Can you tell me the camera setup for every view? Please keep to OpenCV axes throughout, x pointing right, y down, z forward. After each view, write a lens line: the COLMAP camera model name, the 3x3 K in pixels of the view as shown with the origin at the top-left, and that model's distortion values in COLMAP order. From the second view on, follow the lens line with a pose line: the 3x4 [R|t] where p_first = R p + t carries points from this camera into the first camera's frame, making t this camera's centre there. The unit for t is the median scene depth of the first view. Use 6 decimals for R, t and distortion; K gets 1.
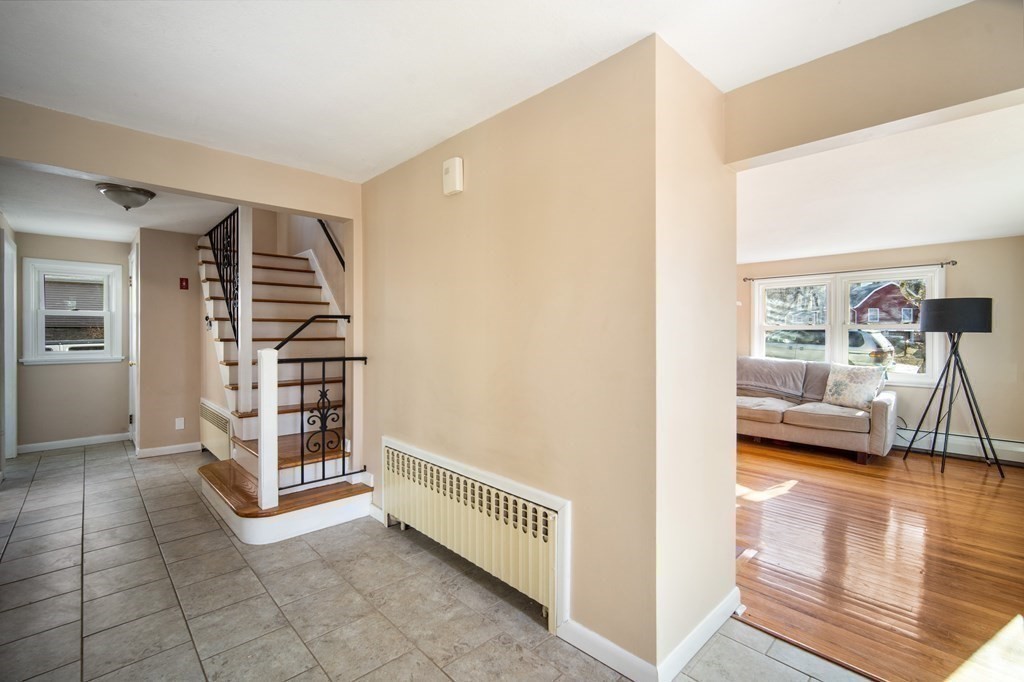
lens RADIAL K [[438.9, 0, 508.2], [0, 438.9, 334.6], [0, 0, 1]] dist [0.002007, 0.000616]
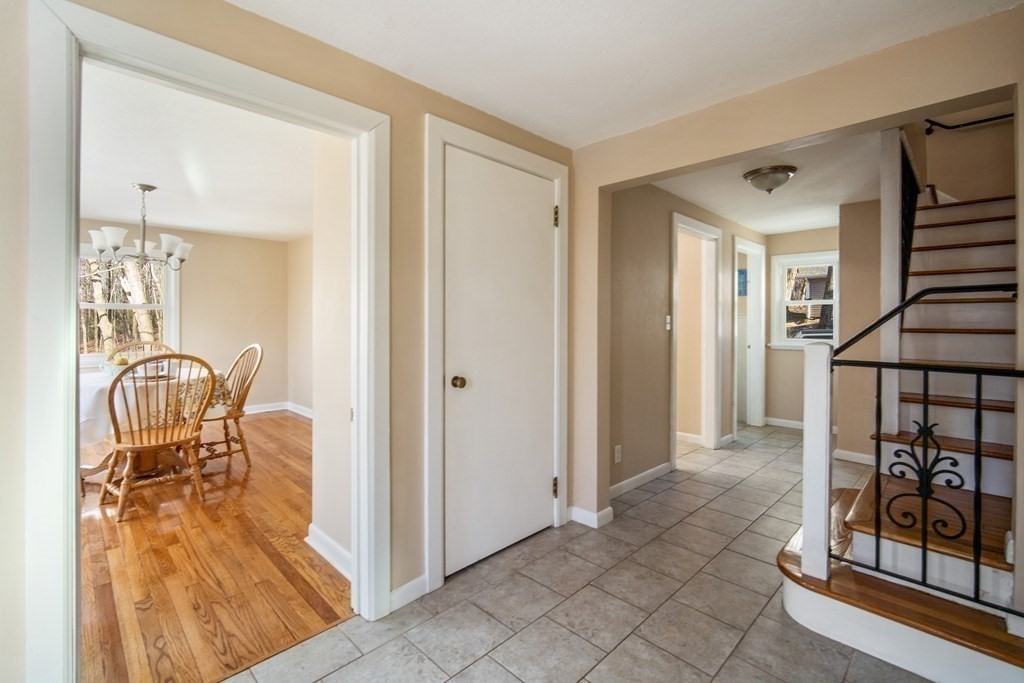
lens RADIAL K [[464.3, 0, 511.2], [0, 464.3, 320.3], [0, 0, 1]] dist [0.001163, 0.000365]
pose [[0.046810, 0.001191, -0.998903, 0.143809], [-0.009440, 0.999955, 0.000750, 0.000743], [0.998859, 0.009395, 0.046819, 0.451325]]
